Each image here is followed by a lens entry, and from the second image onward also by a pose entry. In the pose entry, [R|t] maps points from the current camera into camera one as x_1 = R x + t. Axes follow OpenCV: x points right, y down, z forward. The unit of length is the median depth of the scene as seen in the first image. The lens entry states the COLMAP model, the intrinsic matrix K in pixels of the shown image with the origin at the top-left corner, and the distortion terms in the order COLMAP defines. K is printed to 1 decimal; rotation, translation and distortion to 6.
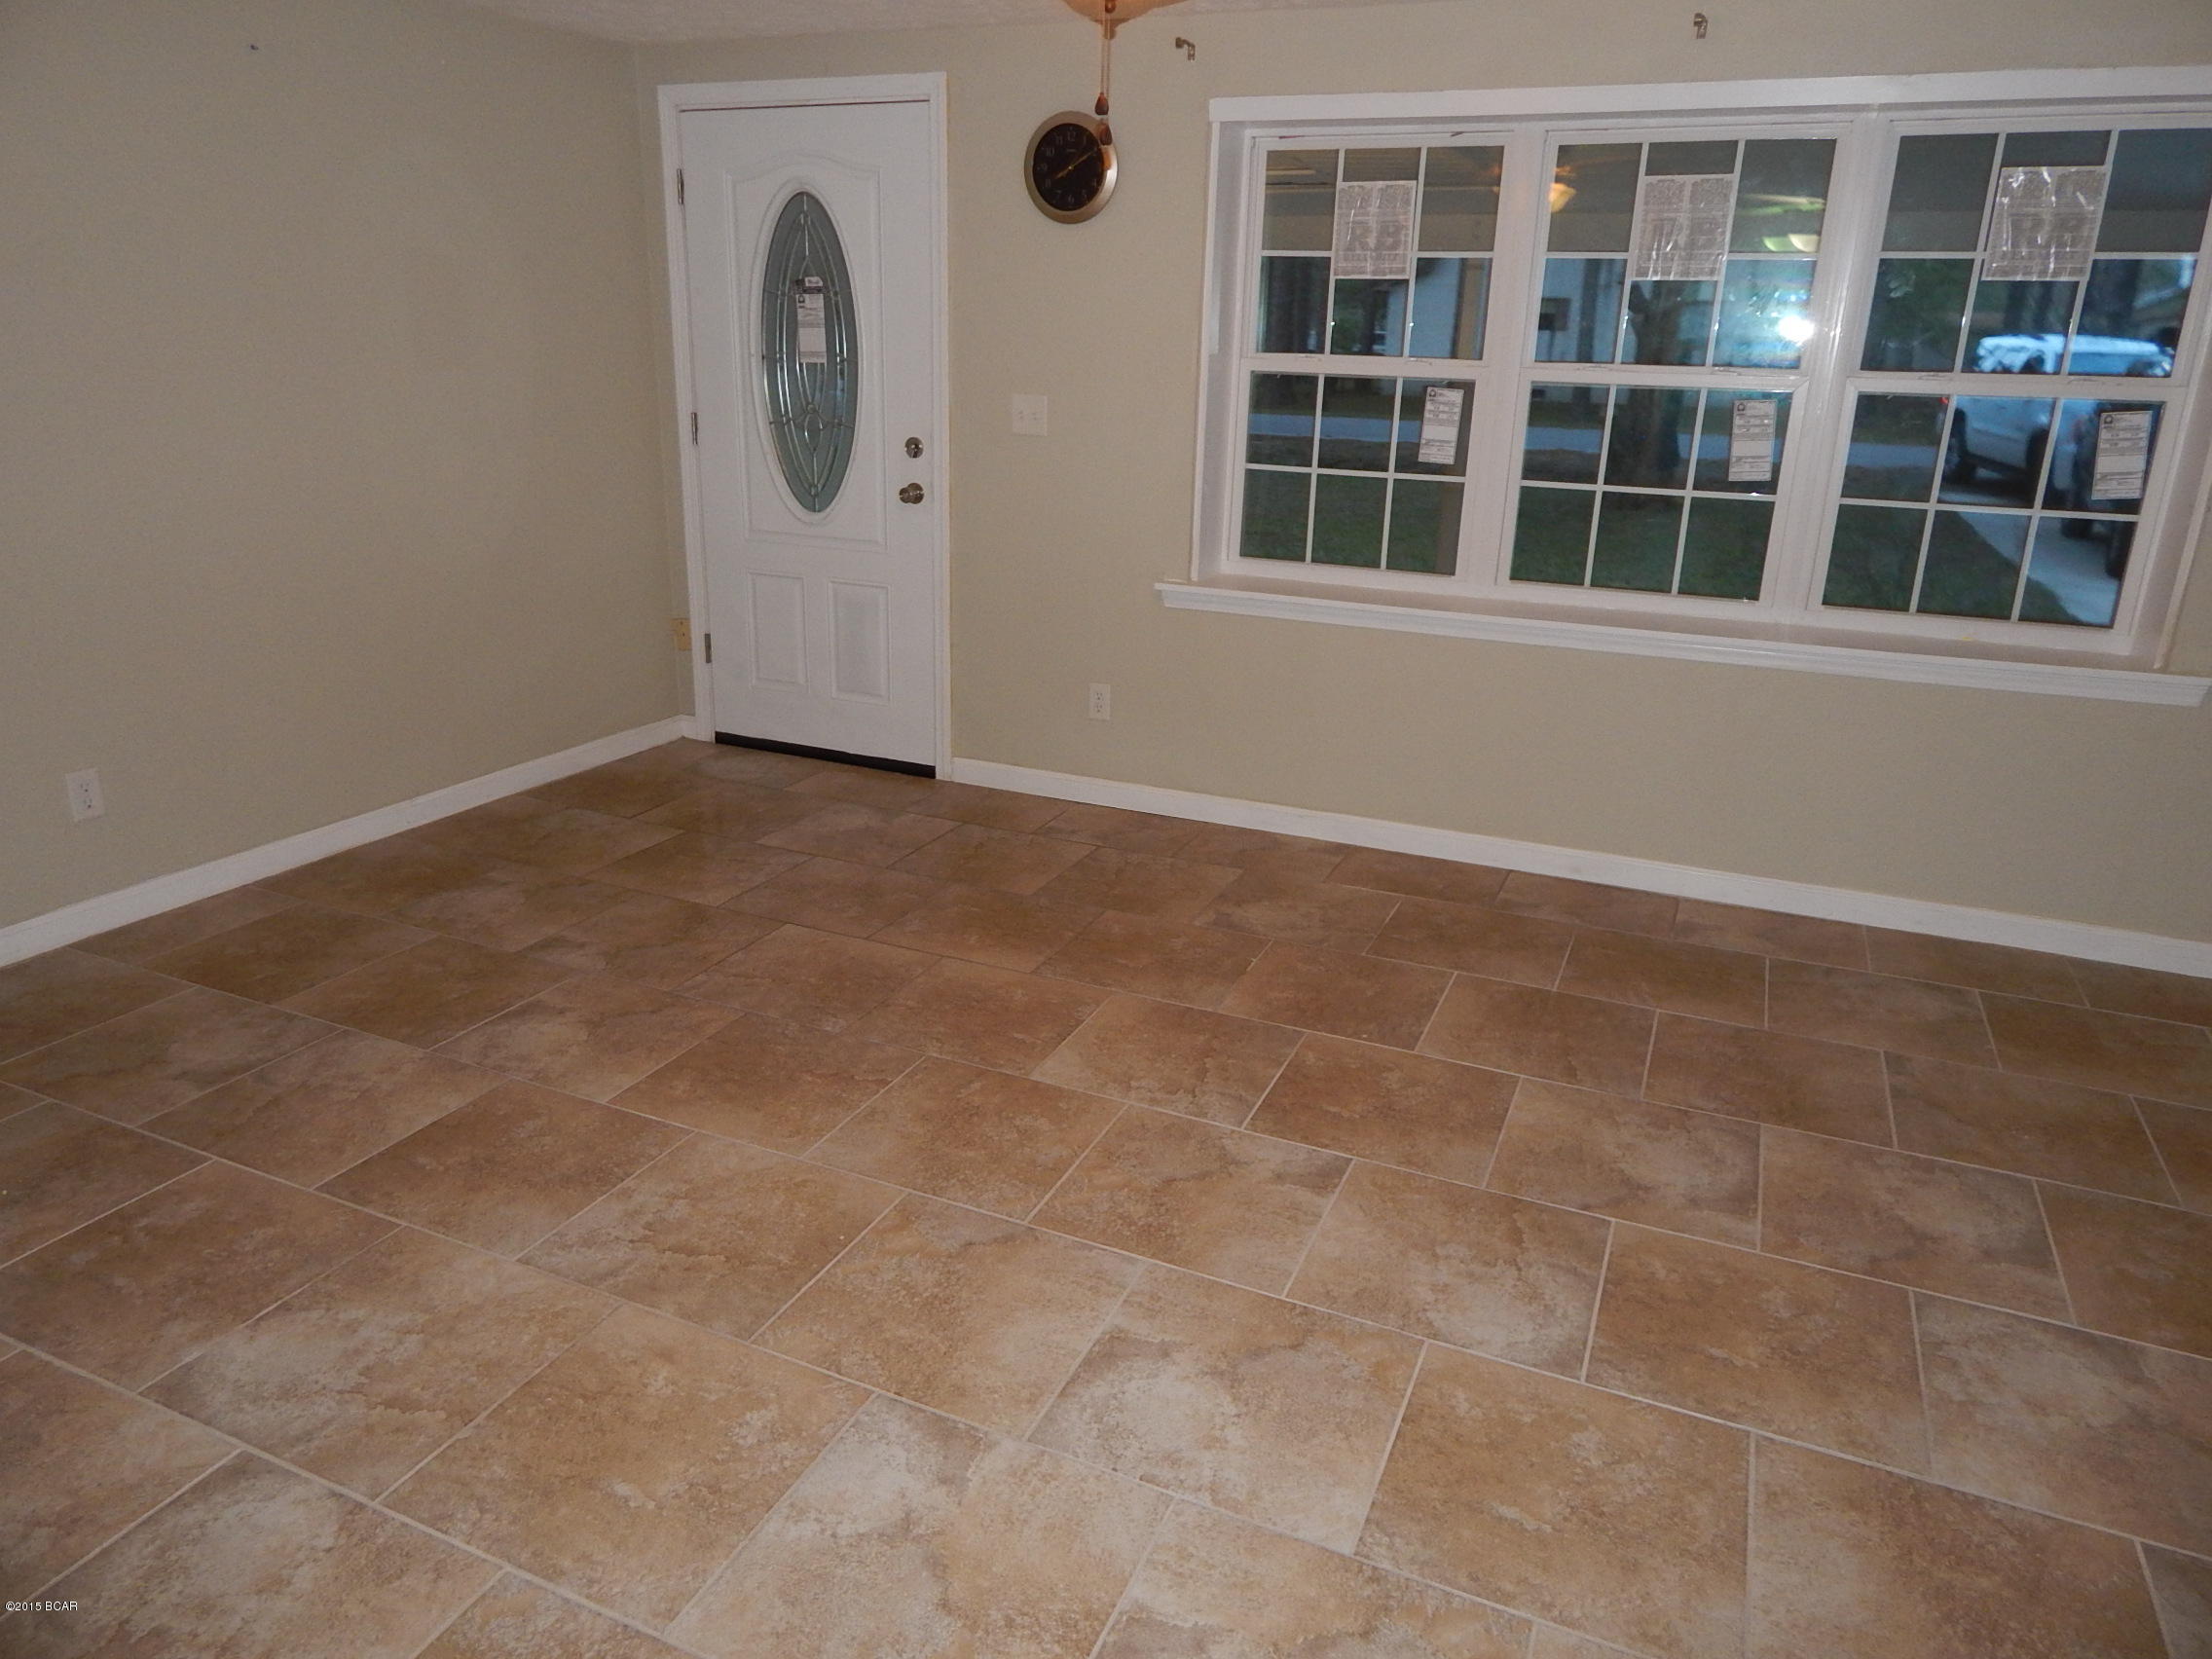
lens RADIAL K [[1447.3, 0, 1114.7], [0, 1447.3, 812.3], [0, 0, 1]] dist [0.001374, -0.007134]
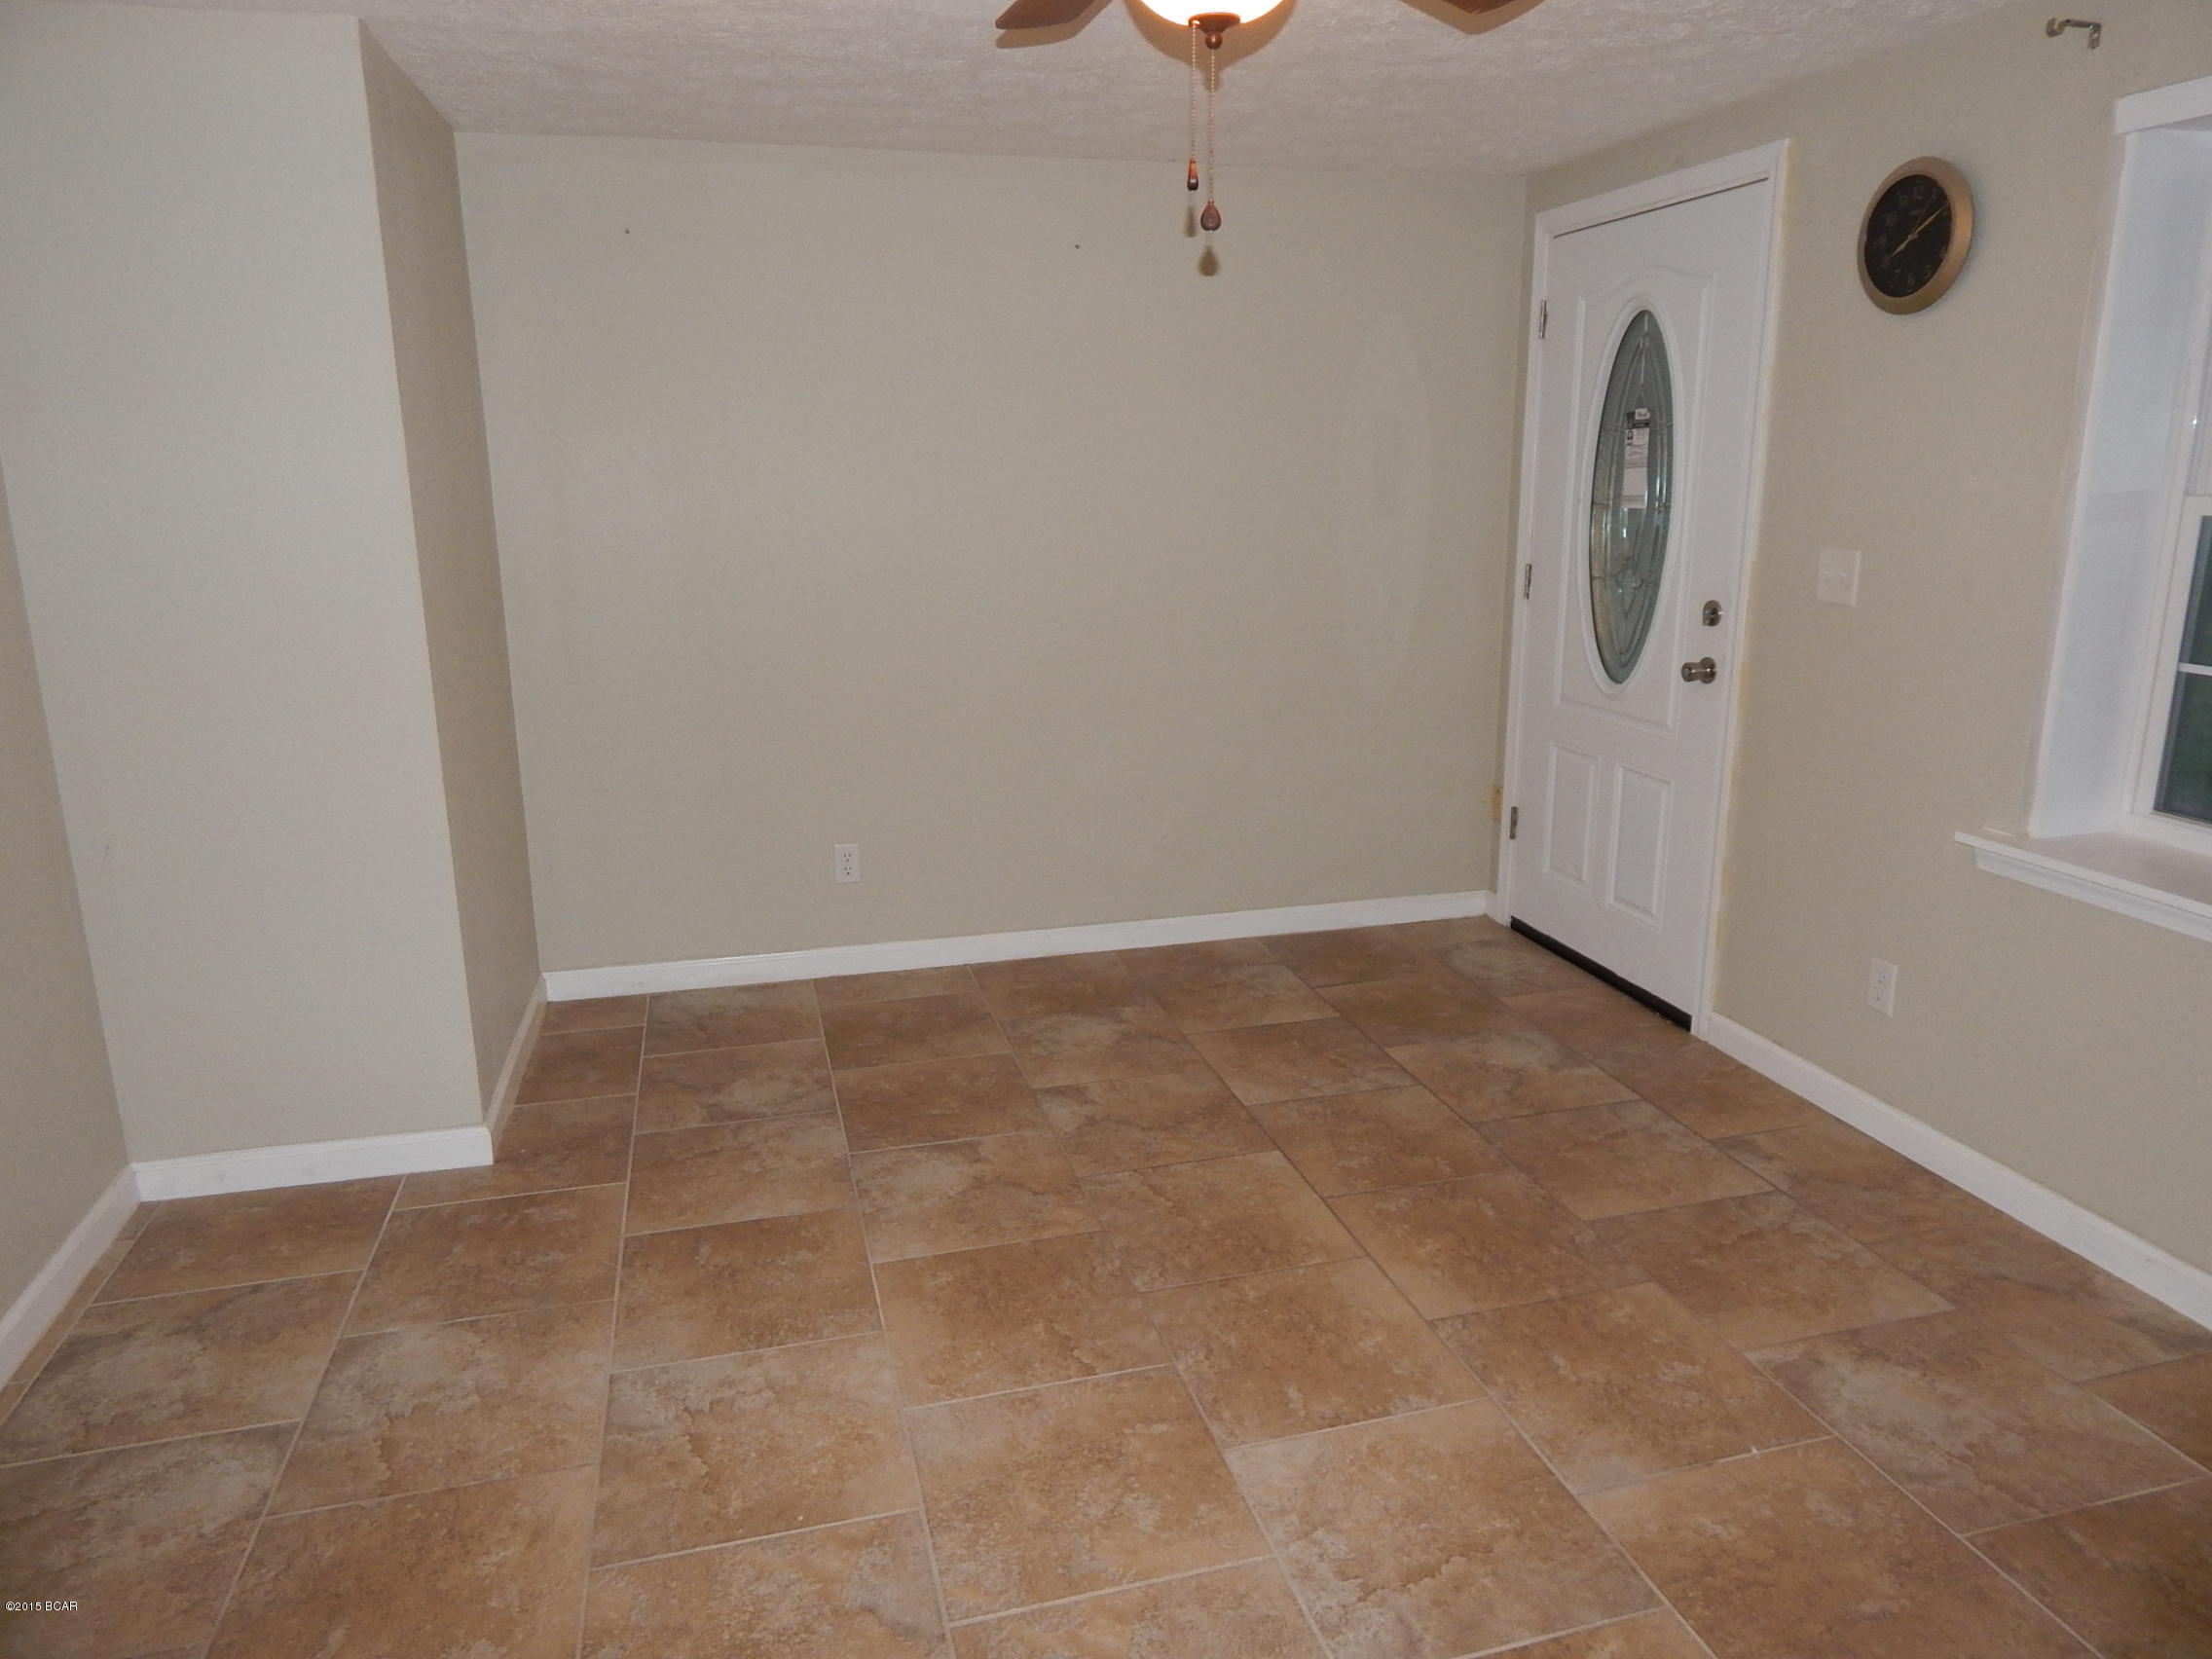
lens RADIAL K [[1447.3, 0, 1114.7], [0, 1447.3, 812.3], [0, 0, 1]] dist [0.001374, -0.007134]
pose [[0.624658, 0.147768, -0.766790, 0.323670], [-0.213259, 0.976888, 0.014526, -0.104714], [0.751214, 0.154451, 0.641733, 0.317079]]
